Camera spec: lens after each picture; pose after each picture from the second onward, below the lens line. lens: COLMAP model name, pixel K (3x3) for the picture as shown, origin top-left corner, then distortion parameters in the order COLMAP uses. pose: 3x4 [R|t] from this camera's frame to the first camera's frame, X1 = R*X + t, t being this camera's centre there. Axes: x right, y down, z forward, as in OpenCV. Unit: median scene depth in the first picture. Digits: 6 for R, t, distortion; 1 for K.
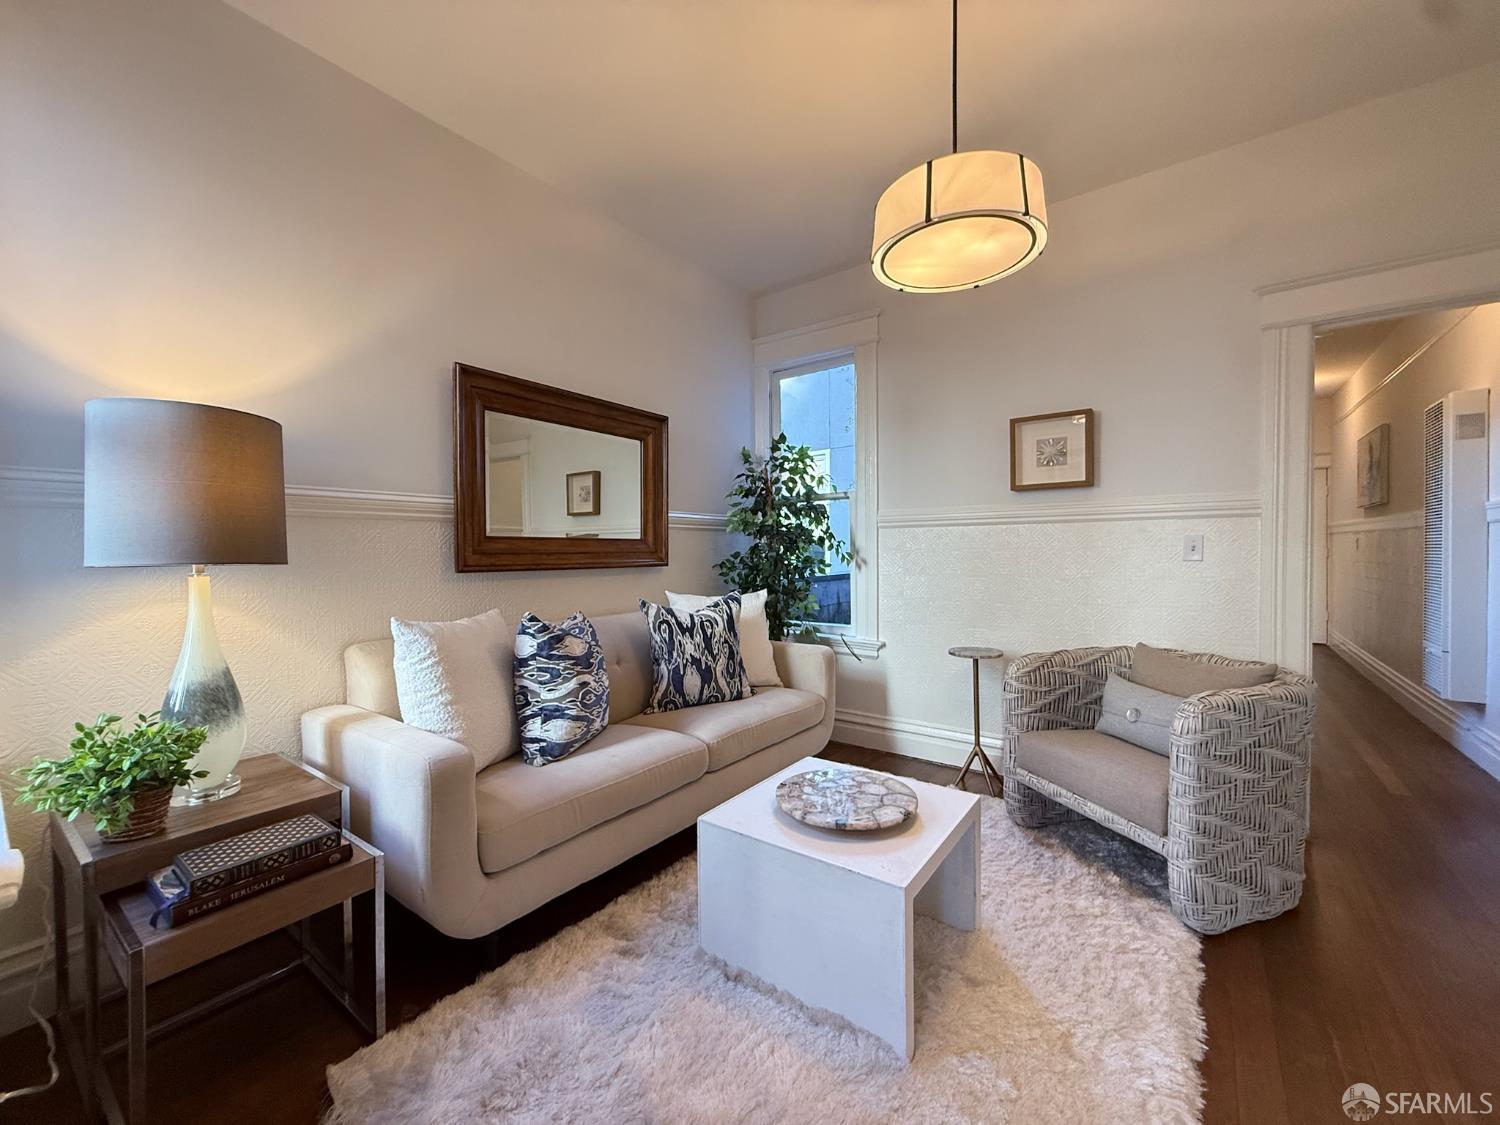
lens RADIAL K [[599.8, 0, 747.0], [0, 599.8, 559.2], [0, 0, 1]] dist [-0.009877, -0.000301]
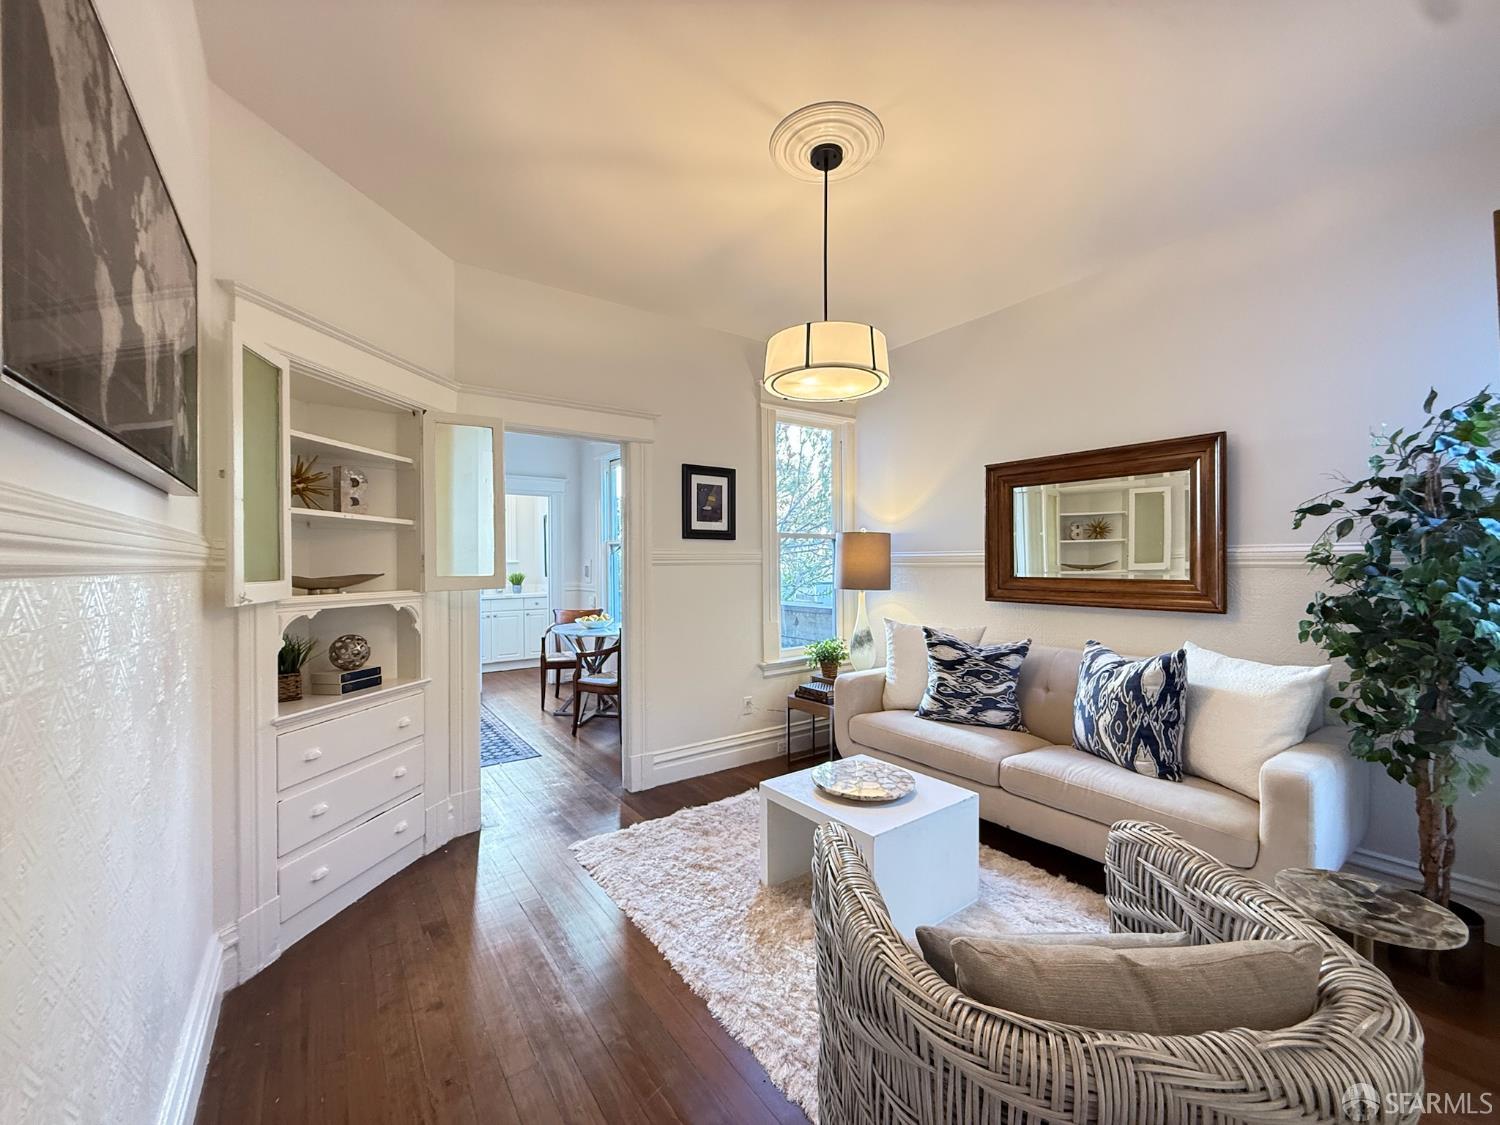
lens RADIAL K [[599.8, 0, 749.8], [0, 599.8, 557.9], [0, 0, 1]] dist [-0.009877, -0.000301]
pose [[-0.331102, 0.010179, -0.943540, 1.022839], [-0.008374, 0.999871, 0.013725, -0.085876], [0.943558, 0.012446, -0.330974, 0.789417]]
